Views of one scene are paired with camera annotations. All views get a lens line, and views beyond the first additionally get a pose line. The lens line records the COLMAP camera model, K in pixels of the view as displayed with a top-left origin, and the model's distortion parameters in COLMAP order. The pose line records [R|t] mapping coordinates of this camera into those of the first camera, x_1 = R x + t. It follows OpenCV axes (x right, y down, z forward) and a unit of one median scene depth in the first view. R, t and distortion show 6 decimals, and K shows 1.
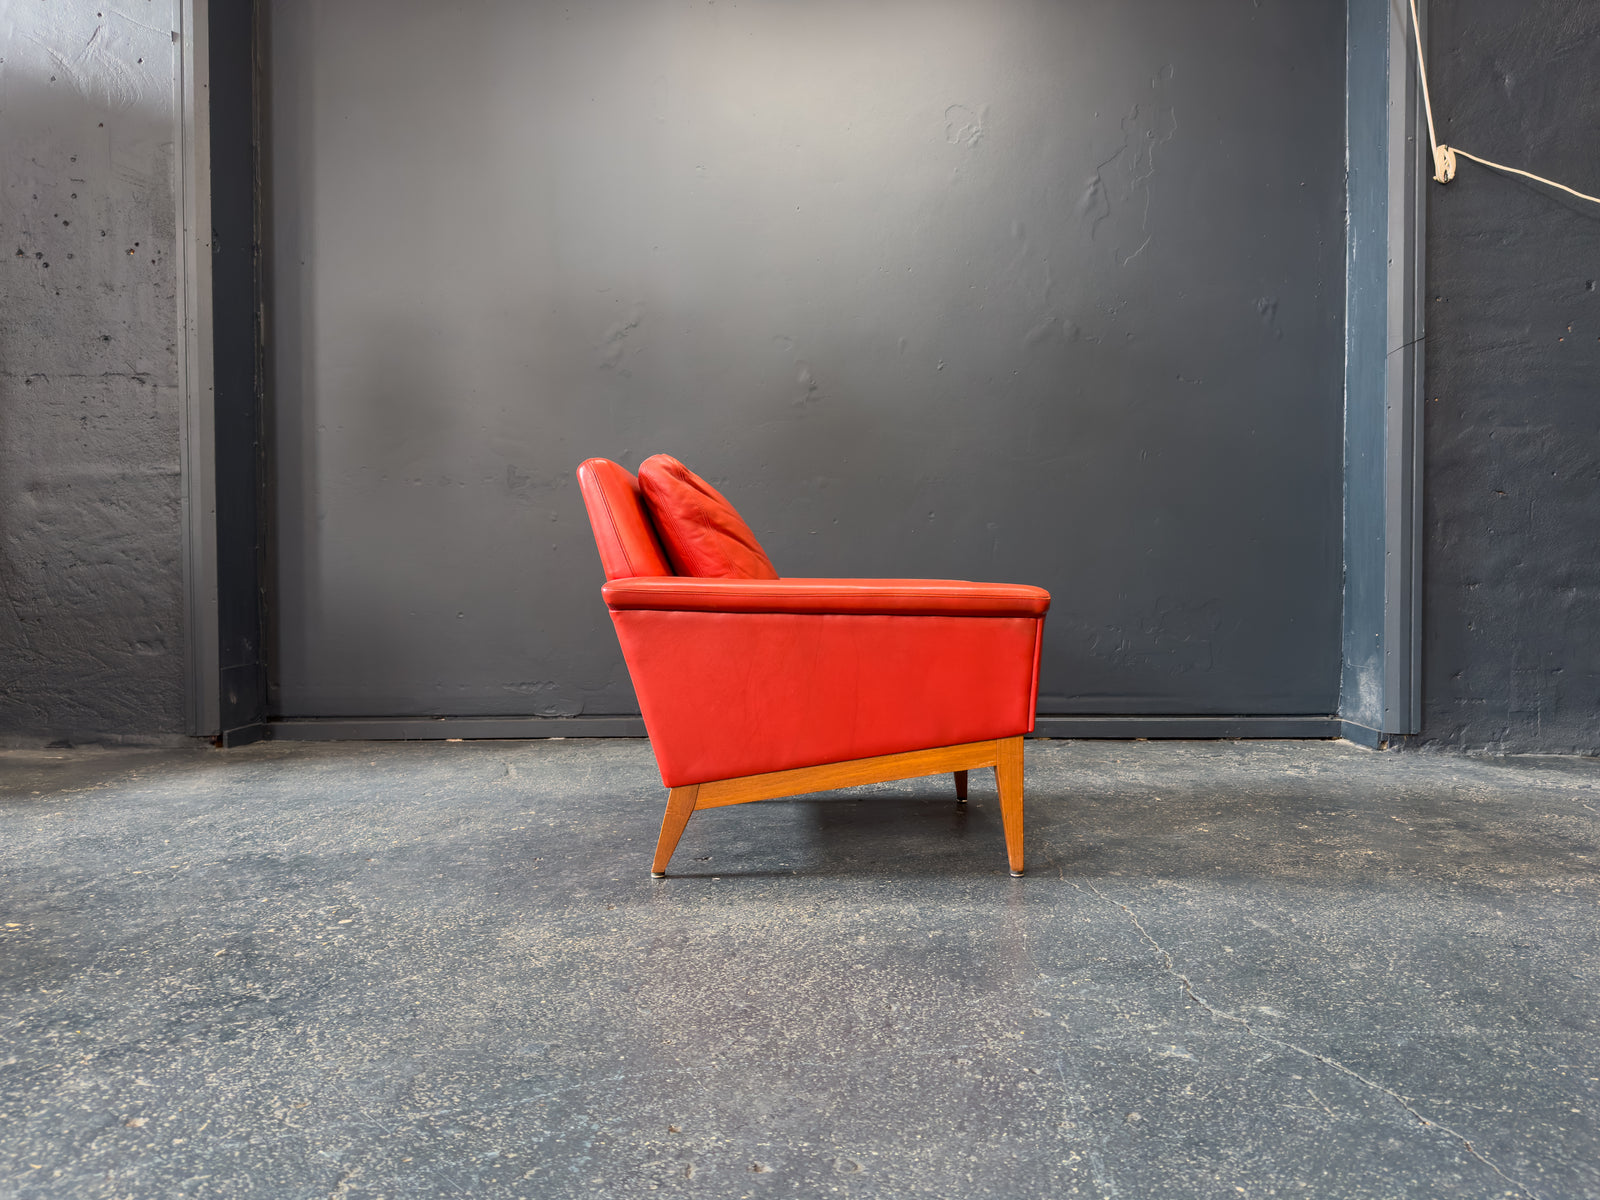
lens RADIAL K [[1144.4, 0, 801.7], [0, 1144.4, 597.6], [0, 0, 1]] dist [0.007344, -0.016558]
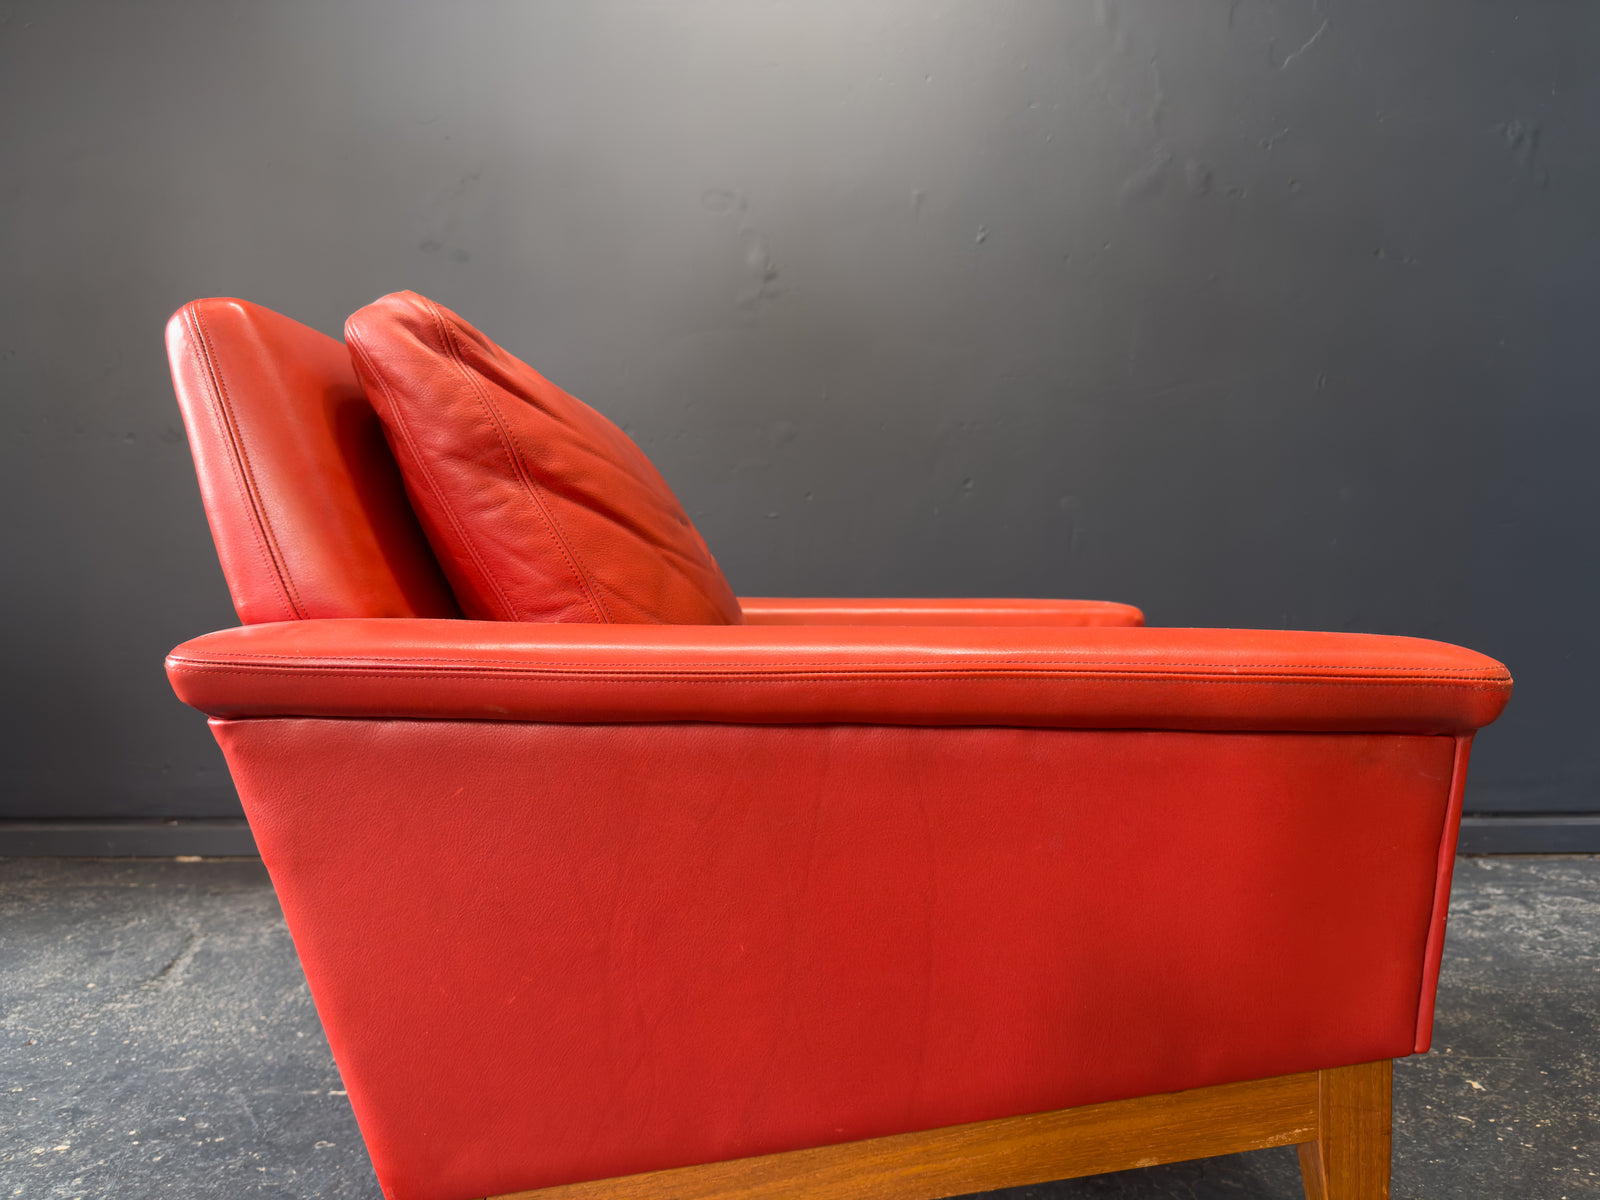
lens RADIAL K [[1247.8, 0, 733.6], [0, 1247.8, 575.6], [0, 0, 1]] dist [0.001833, 0.006560]
pose [[0.999961, -0.004426, -0.007635, -0.009139], [0.004311, 0.999878, -0.014999, -0.024434], [0.007700, 0.014965, 0.999858, 0.599859]]
